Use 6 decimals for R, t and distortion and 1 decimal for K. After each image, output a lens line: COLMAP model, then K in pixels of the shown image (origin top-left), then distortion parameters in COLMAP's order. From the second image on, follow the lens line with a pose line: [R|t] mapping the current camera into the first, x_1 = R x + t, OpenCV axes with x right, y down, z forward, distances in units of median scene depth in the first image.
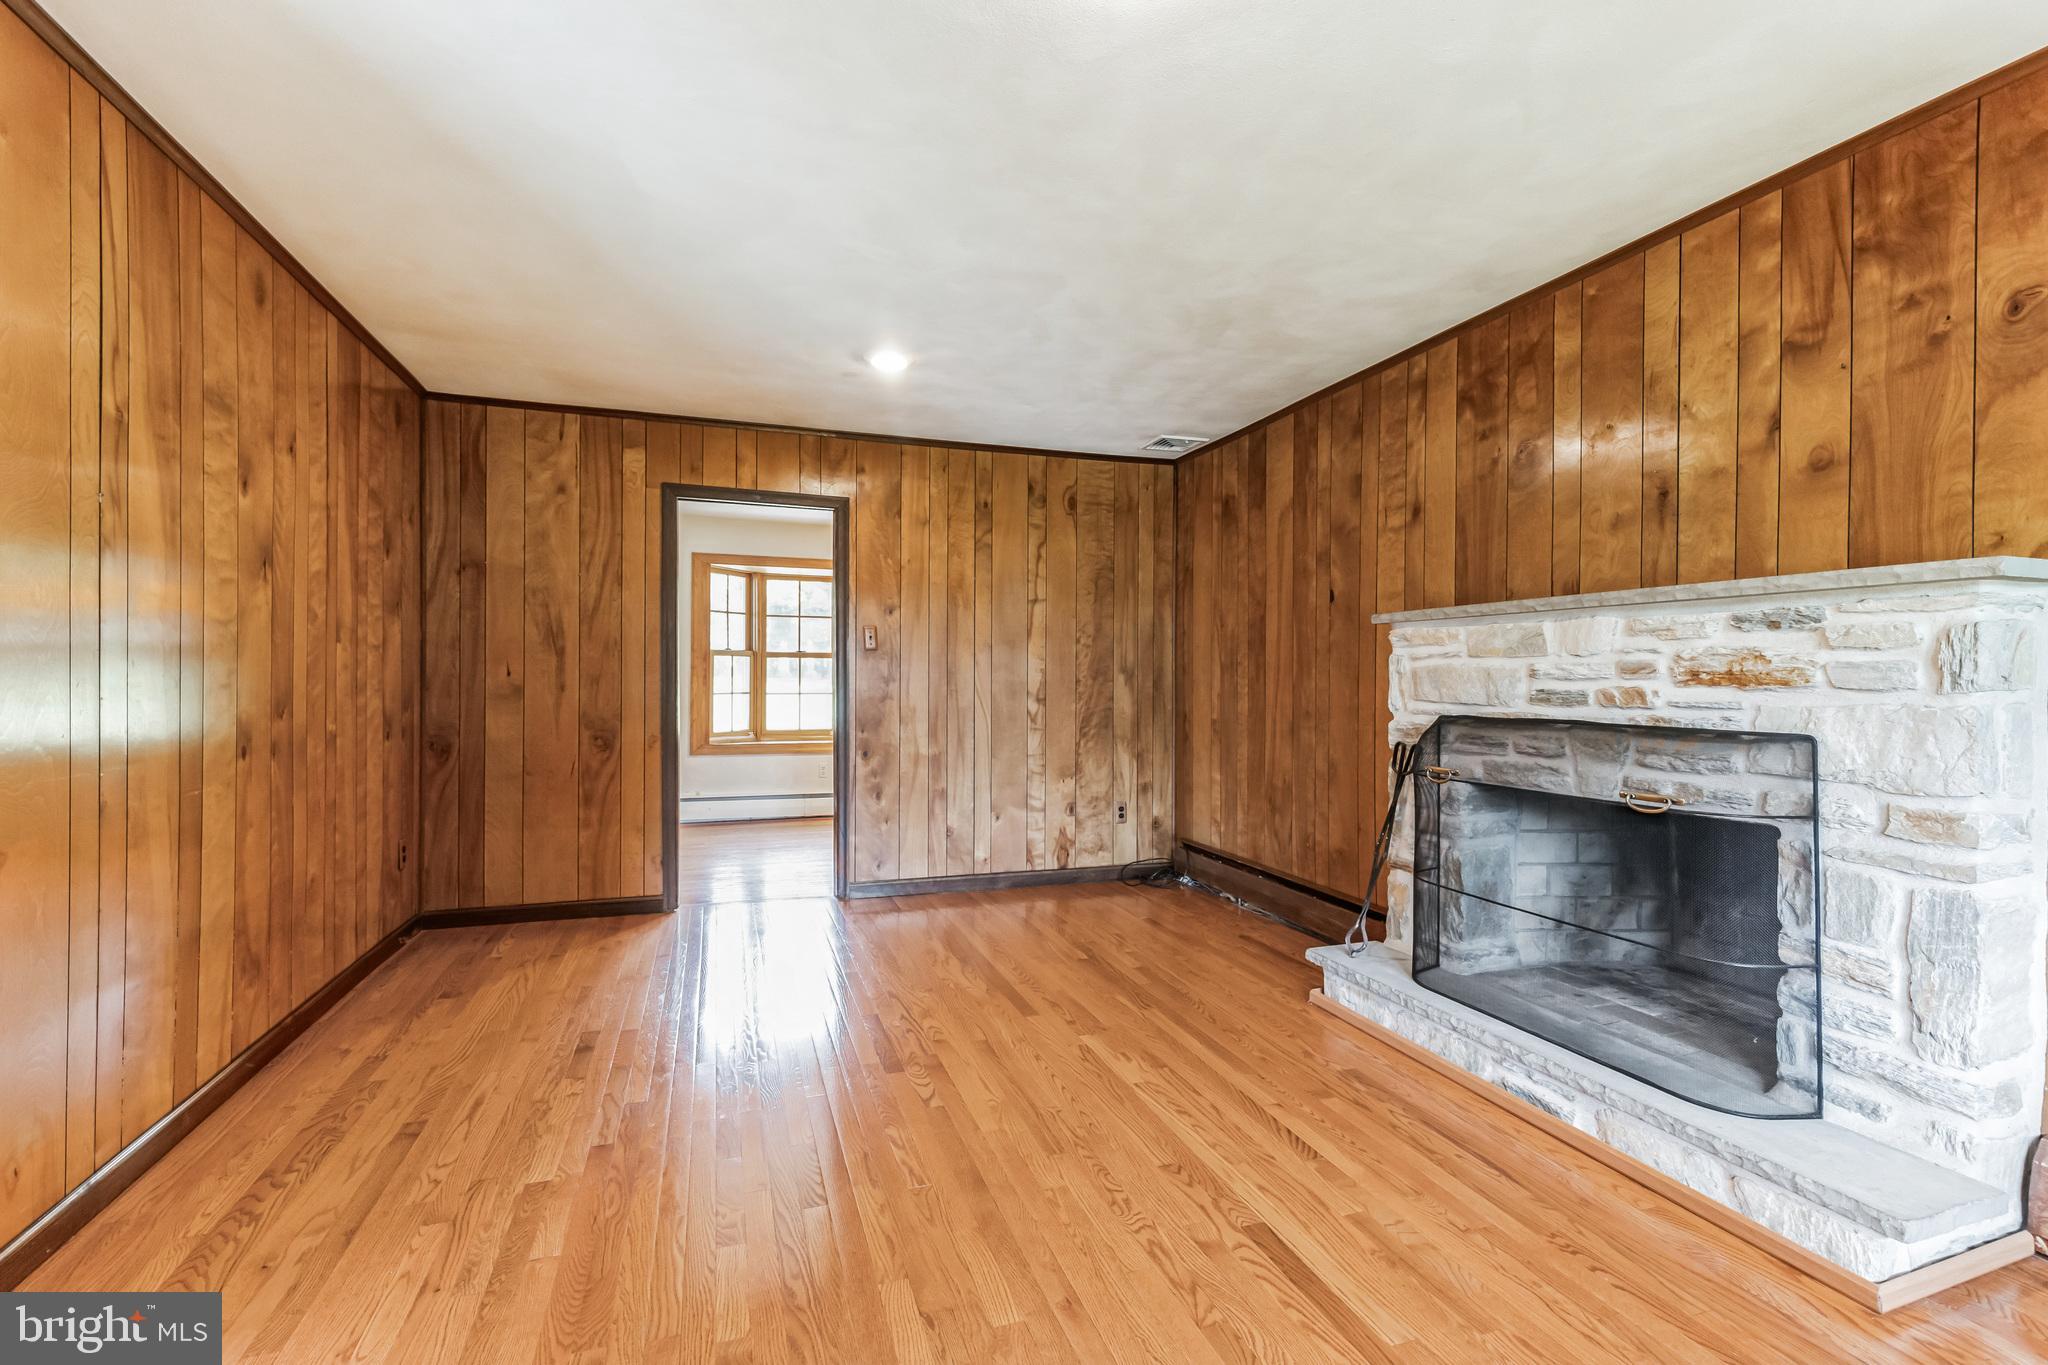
lens RADIAL K [[933.1, 0, 1023.8], [0, 933.1, 678.7], [0, 0, 1]] dist [0.008517, -0.002988]
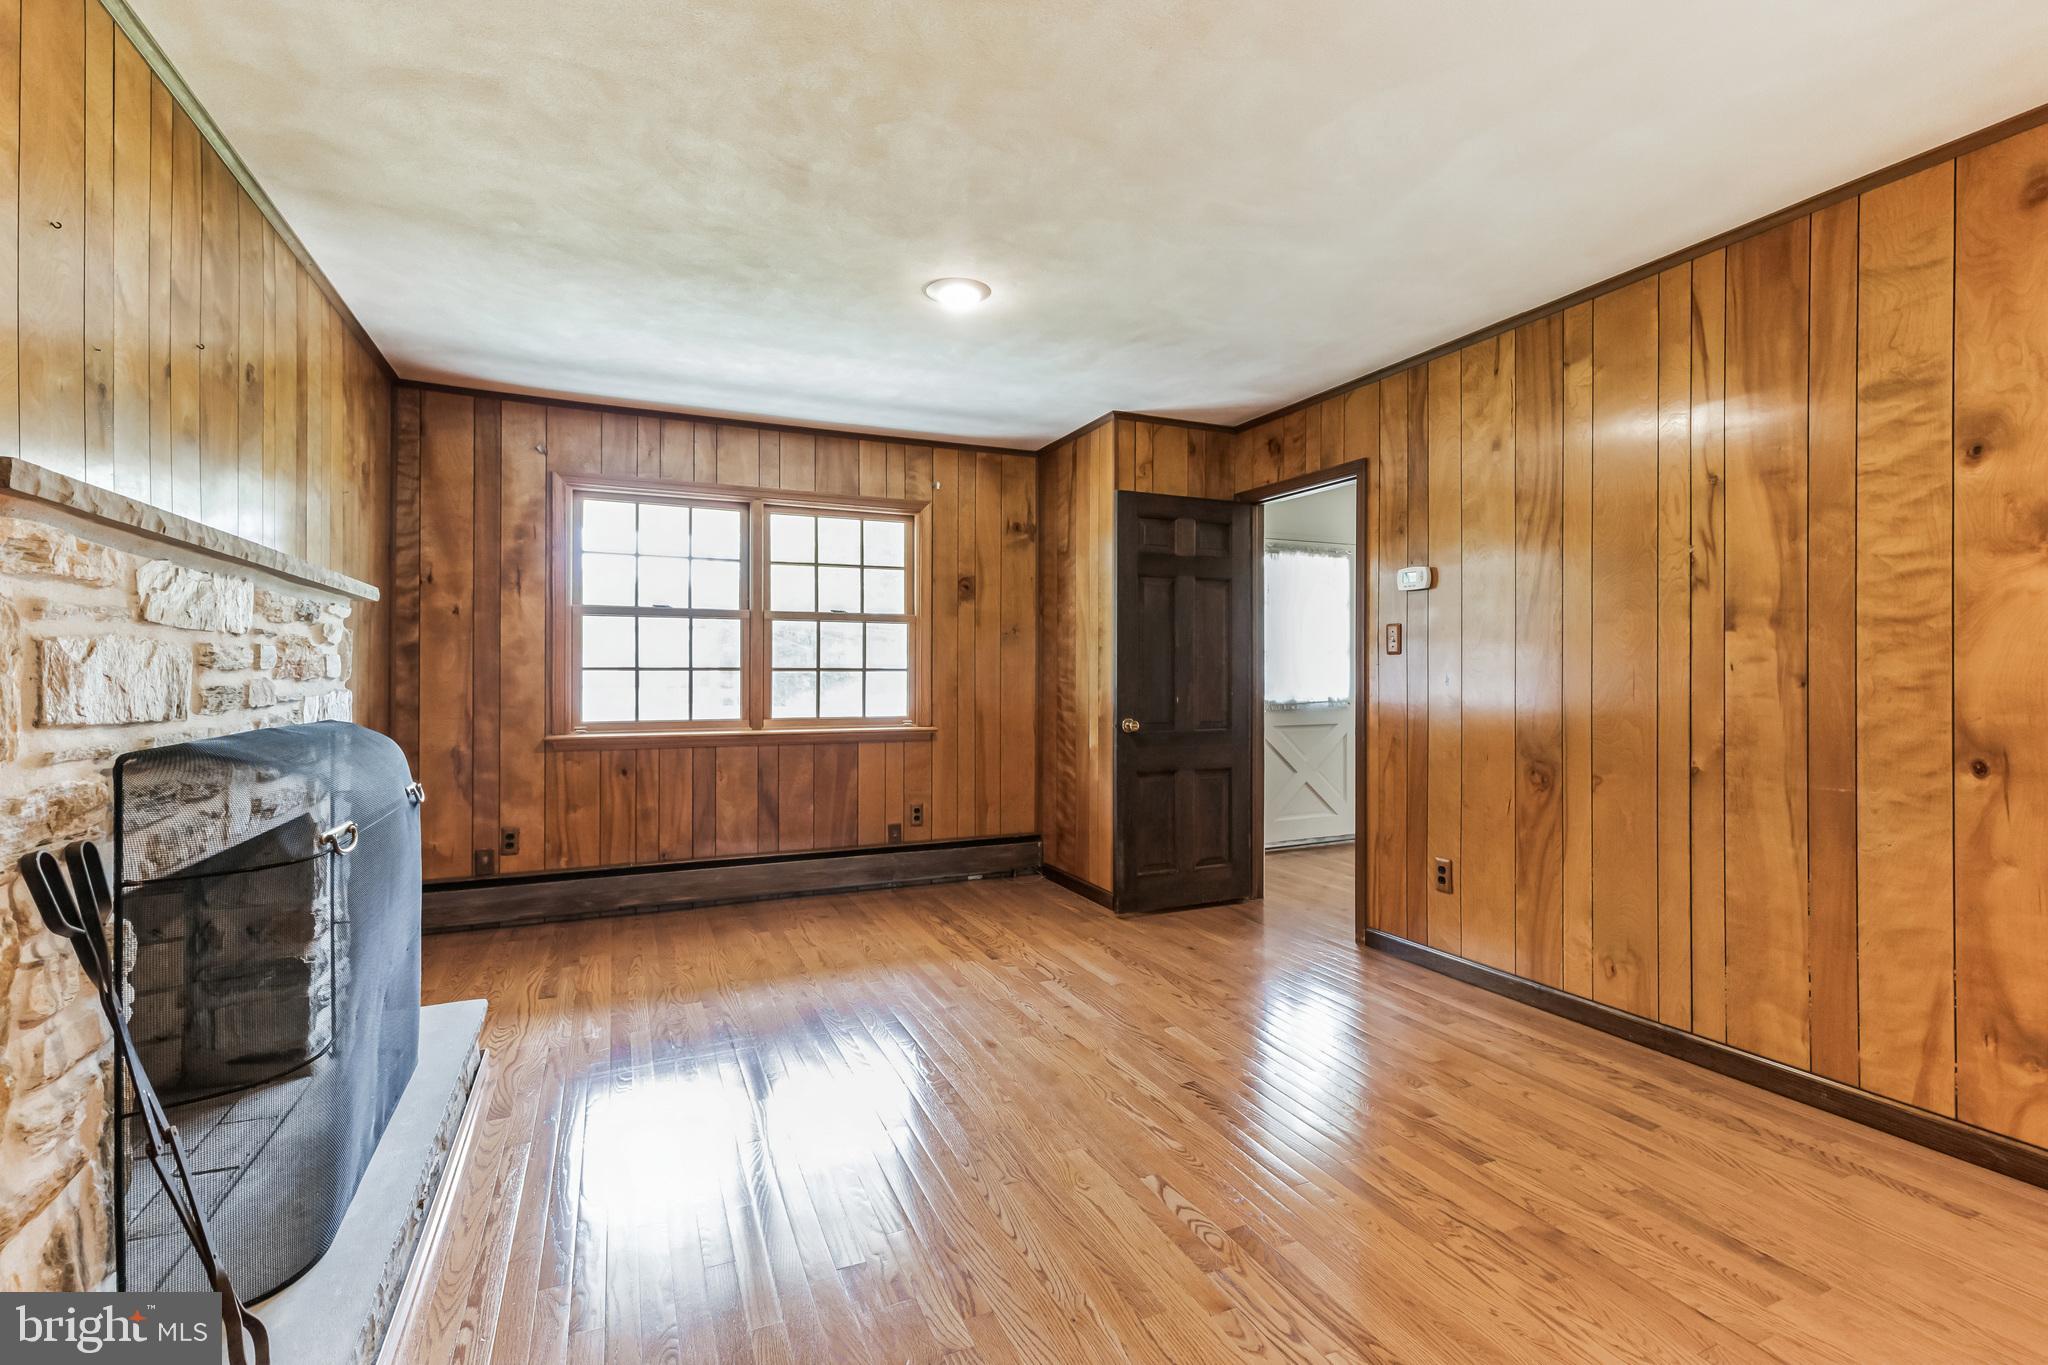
lens RADIAL K [[933.1, 0, 1024.4], [0, 933.1, 675.9], [0, 0, 1]] dist [0.008517, -0.002988]
pose [[-0.995452, -0.002963, -0.095214, 0.098135], [-0.003434, 0.999983, 0.004788, -0.003819], [0.095199, 0.005094, -0.995445, 1.785236]]
